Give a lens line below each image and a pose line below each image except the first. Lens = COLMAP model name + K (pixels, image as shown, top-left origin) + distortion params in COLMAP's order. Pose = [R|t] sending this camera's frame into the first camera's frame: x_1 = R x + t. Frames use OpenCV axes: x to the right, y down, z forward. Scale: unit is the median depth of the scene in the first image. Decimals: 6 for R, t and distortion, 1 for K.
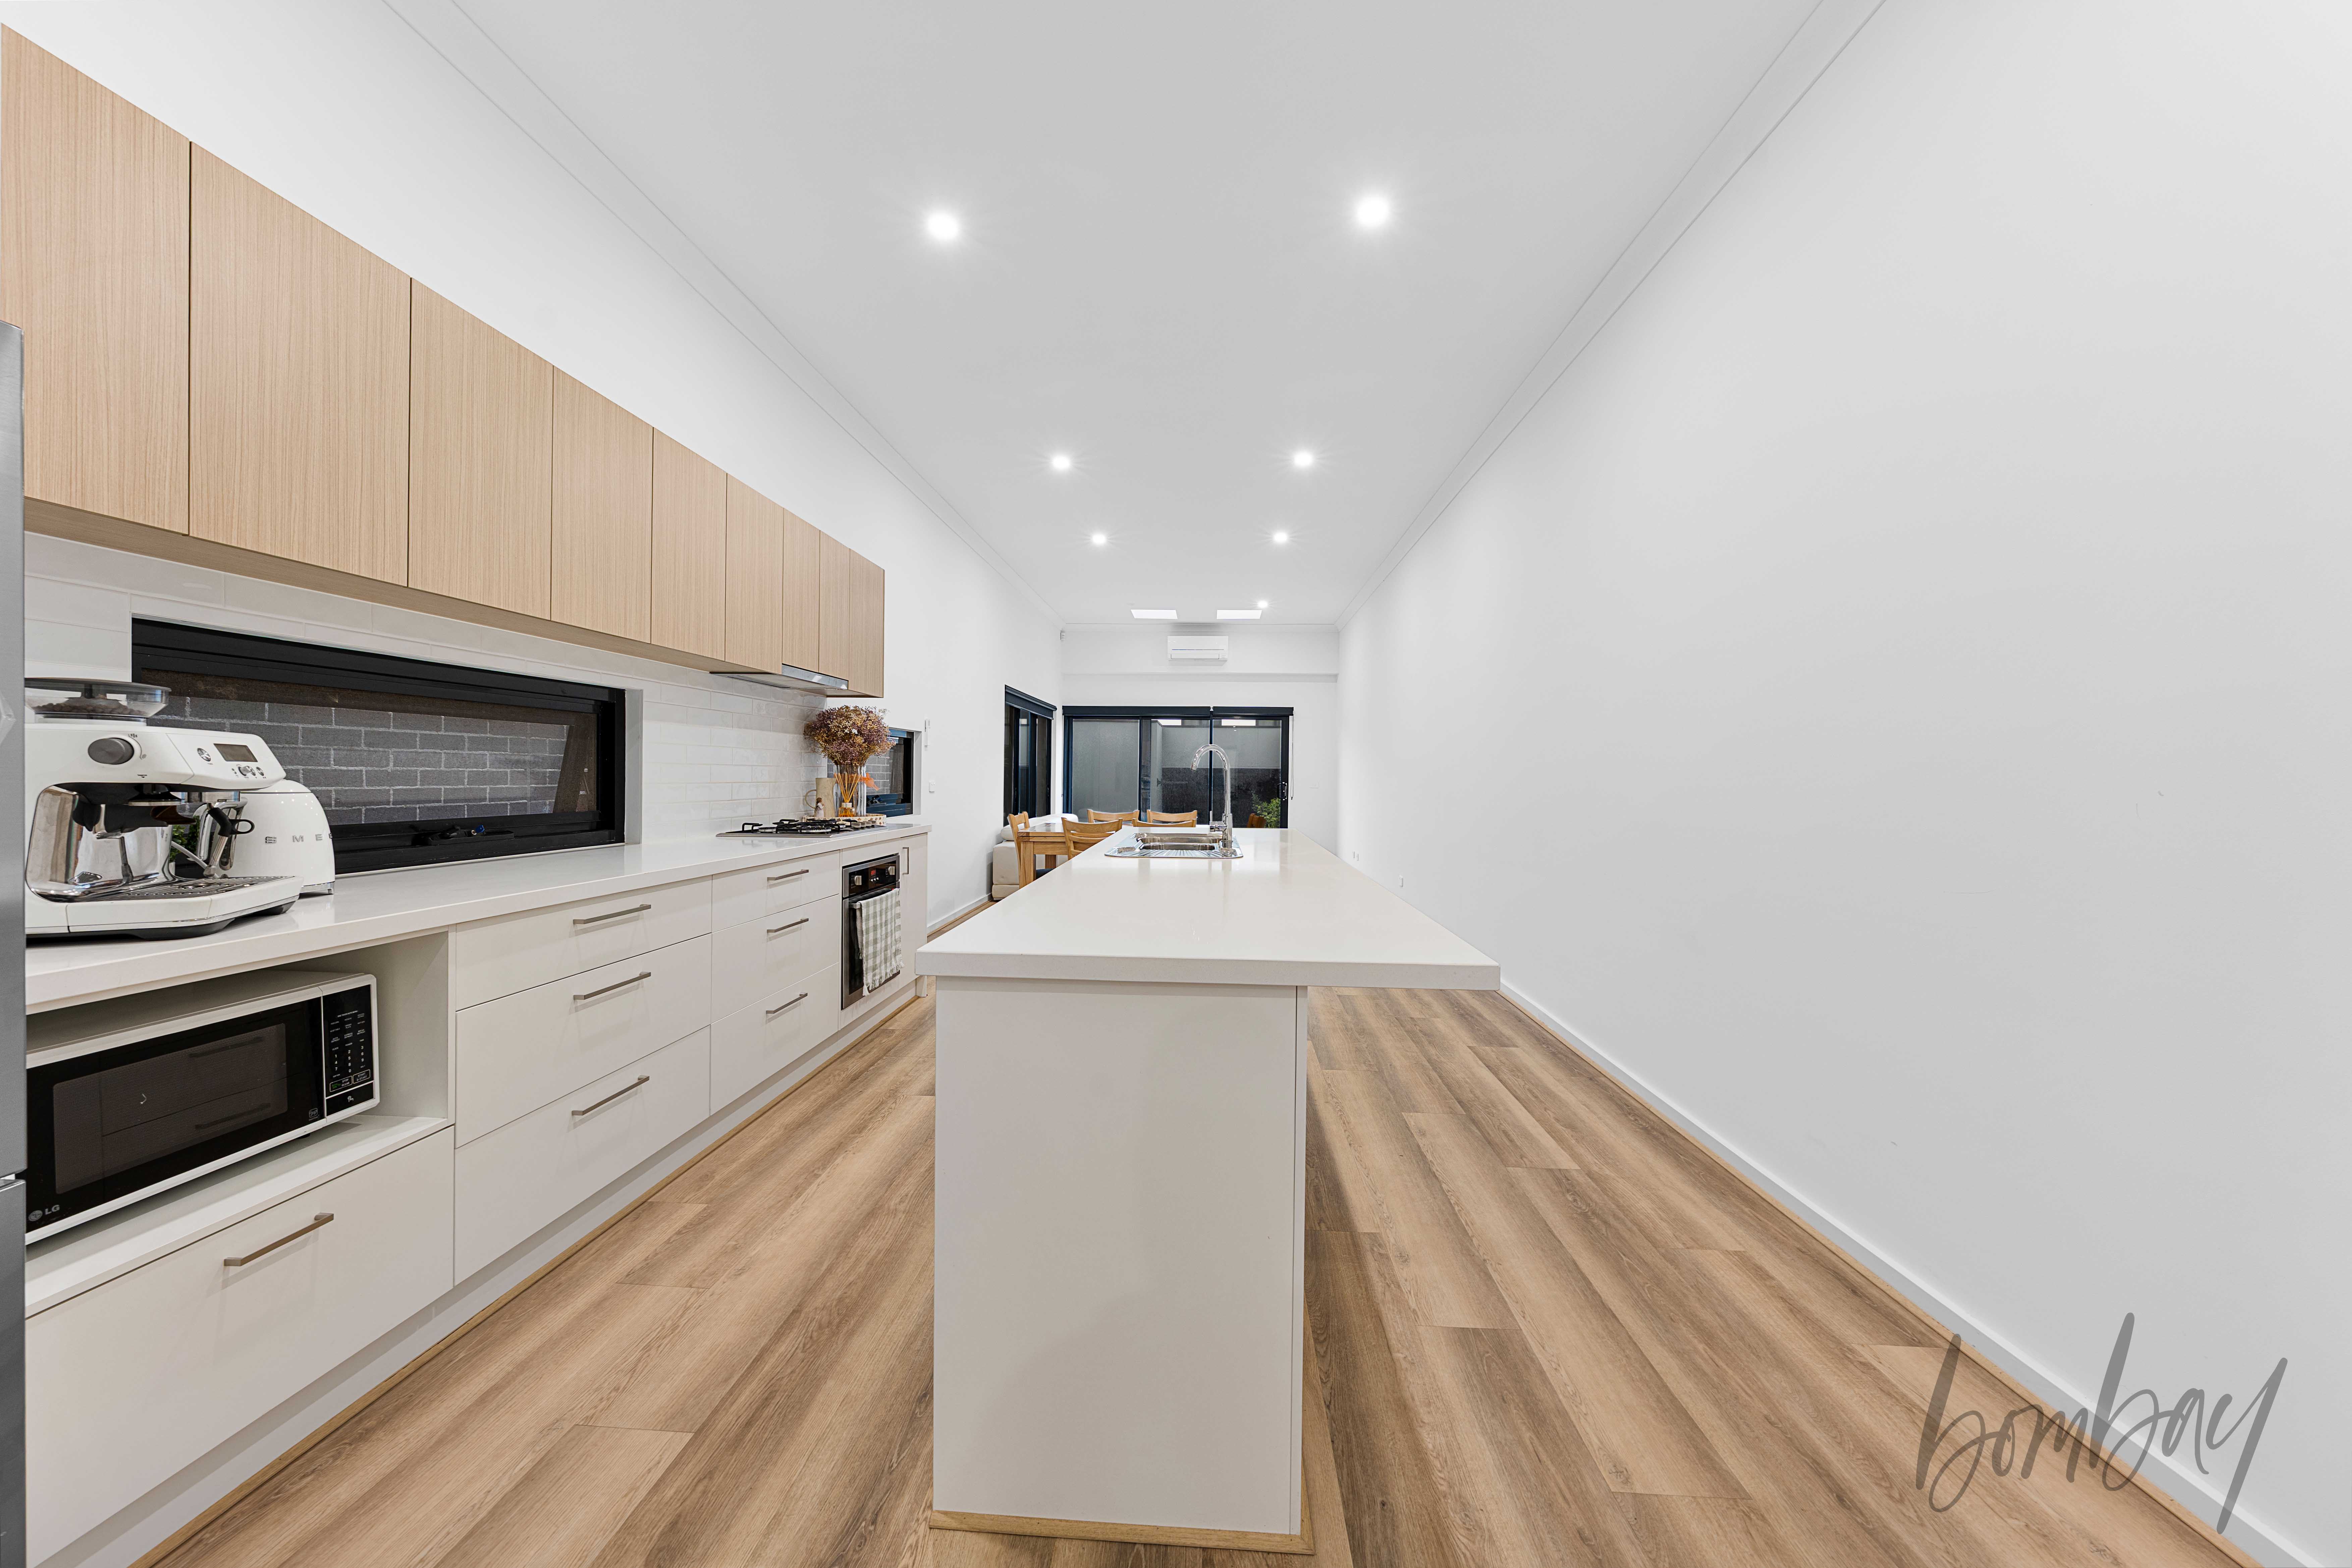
lens RADIAL K [[809.5, 0, 1178.1], [0, 809.5, 782.5], [0, 0, 1]] dist [-0.002821, 0.000553]
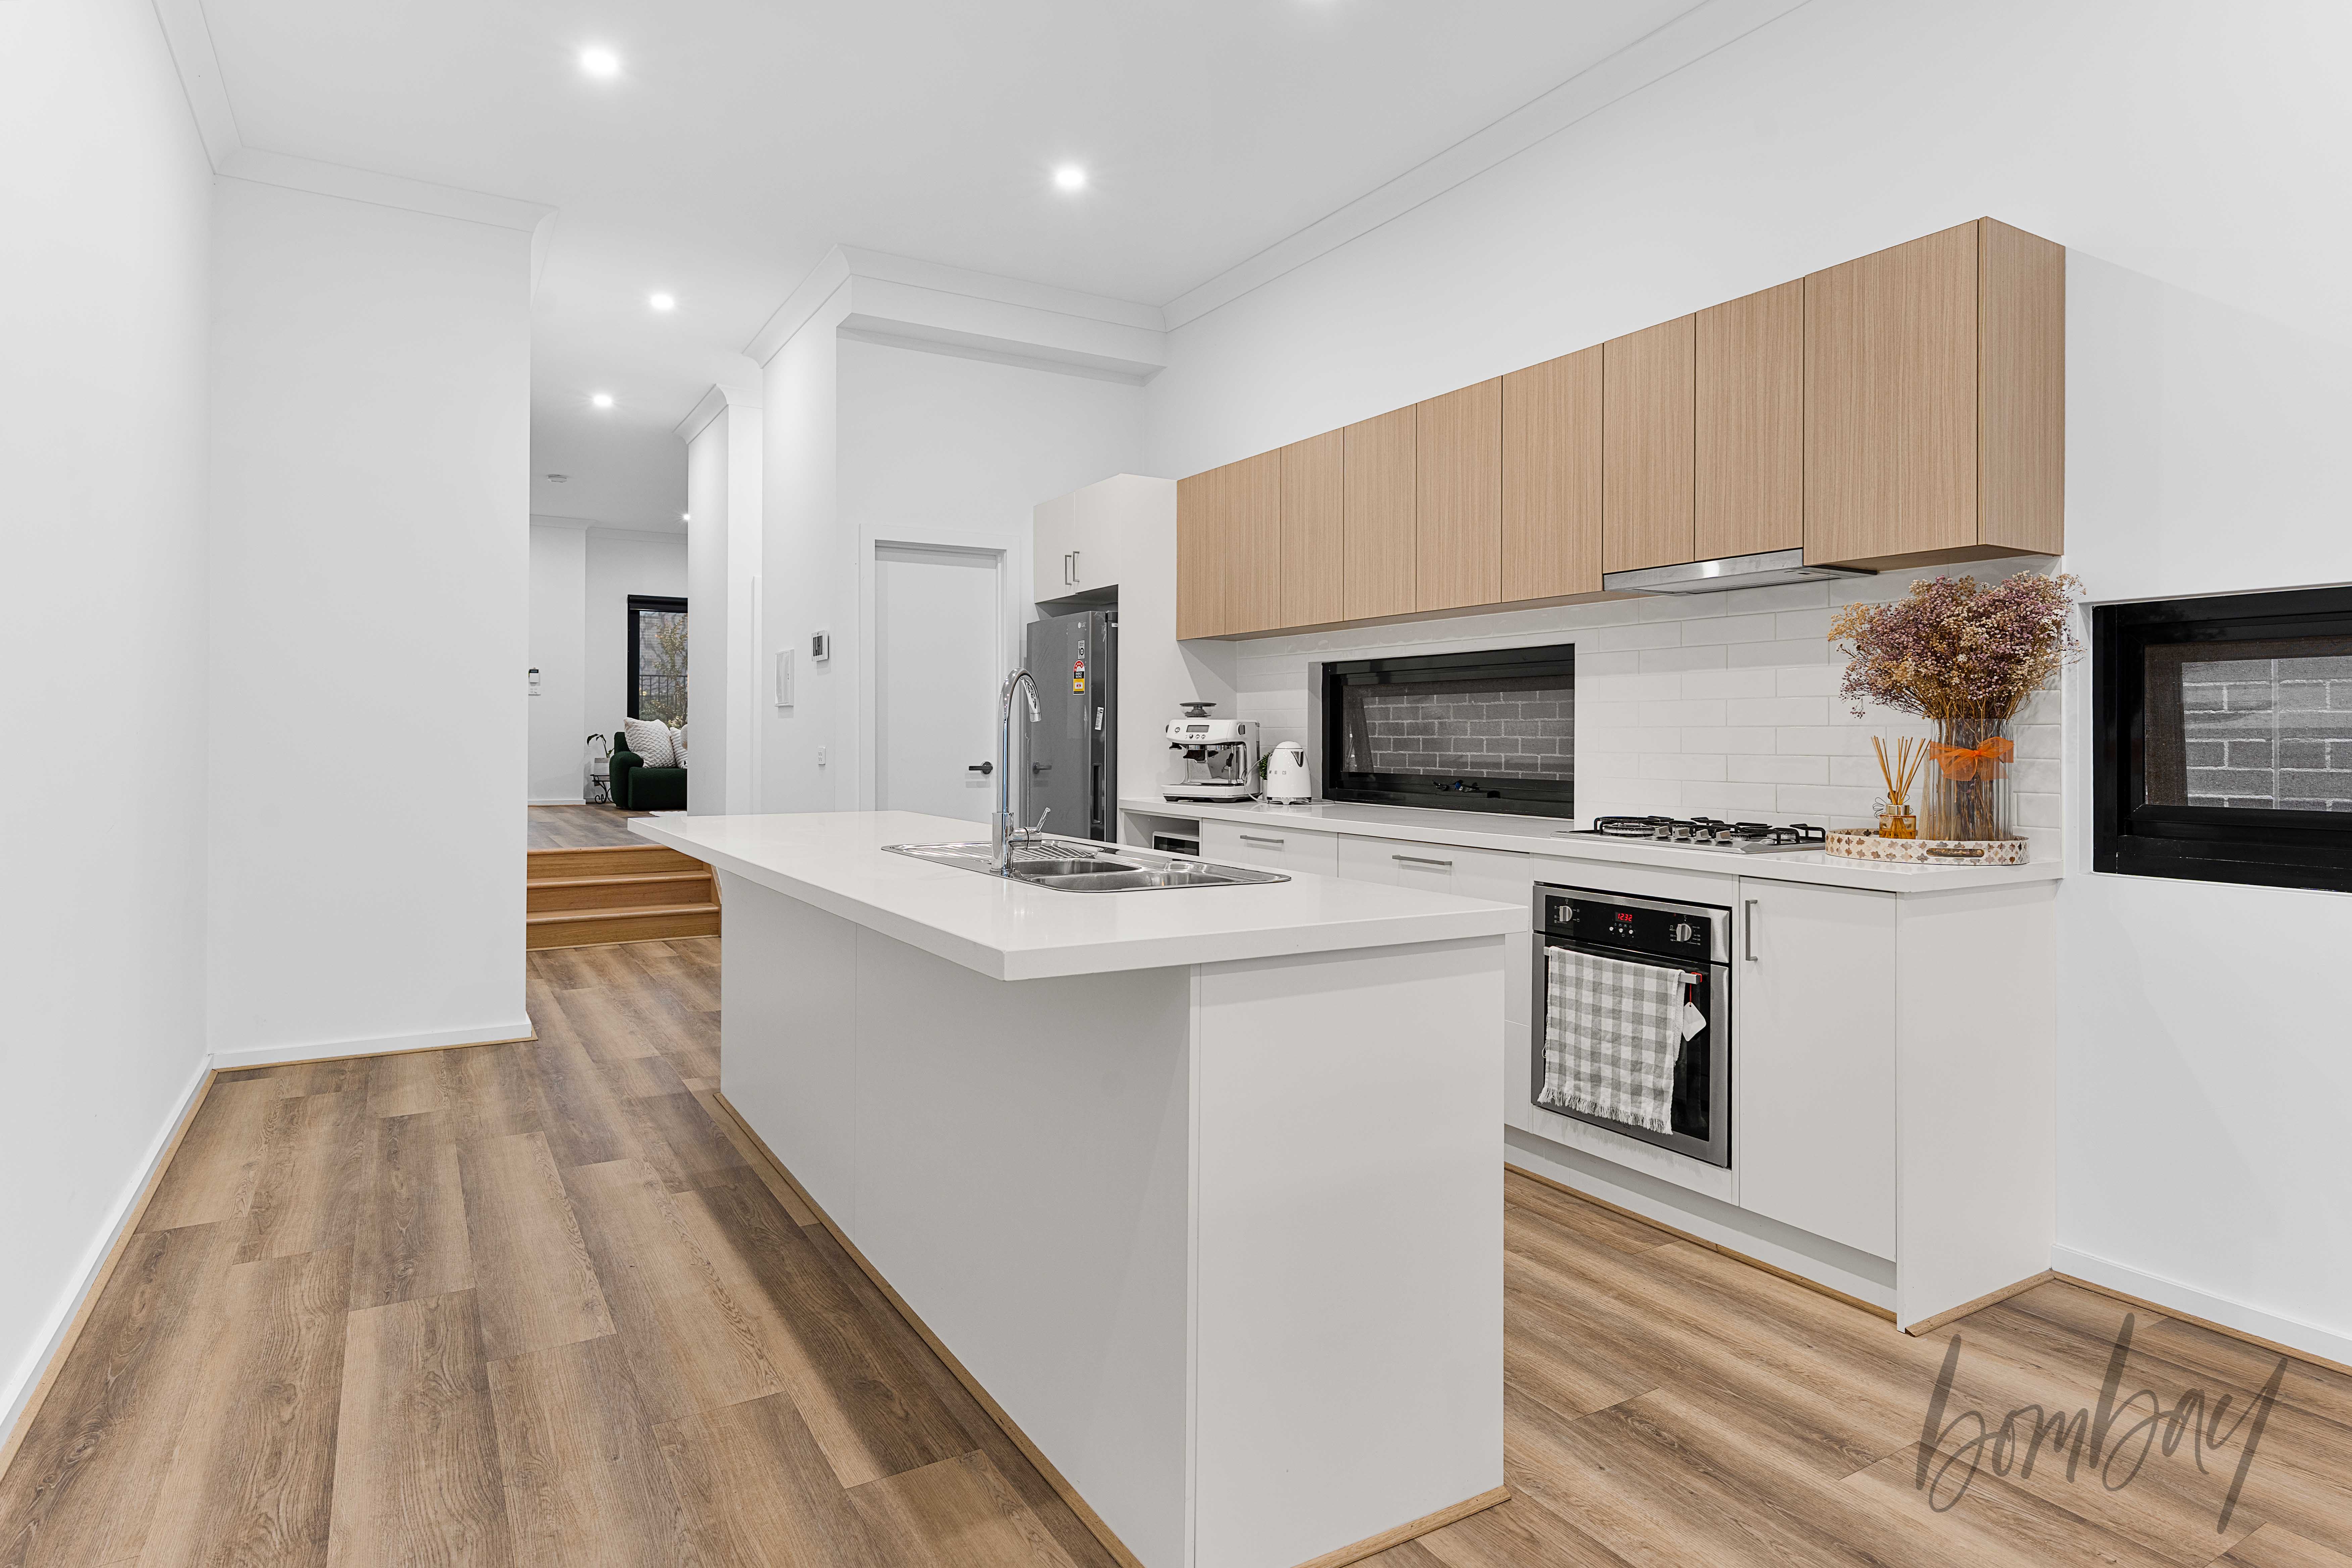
lens RADIAL K [[1294.5, 0, 1180.7], [0, 1294.5, 759.7], [0, 0, 1]] dist [-0.006227, -0.000268]
pose [[-0.832373, -0.005049, -0.554193, 0.516662], [-0.018808, 0.999640, 0.019141, -0.009817], [0.553897, 0.026355, -0.832168, 2.242828]]
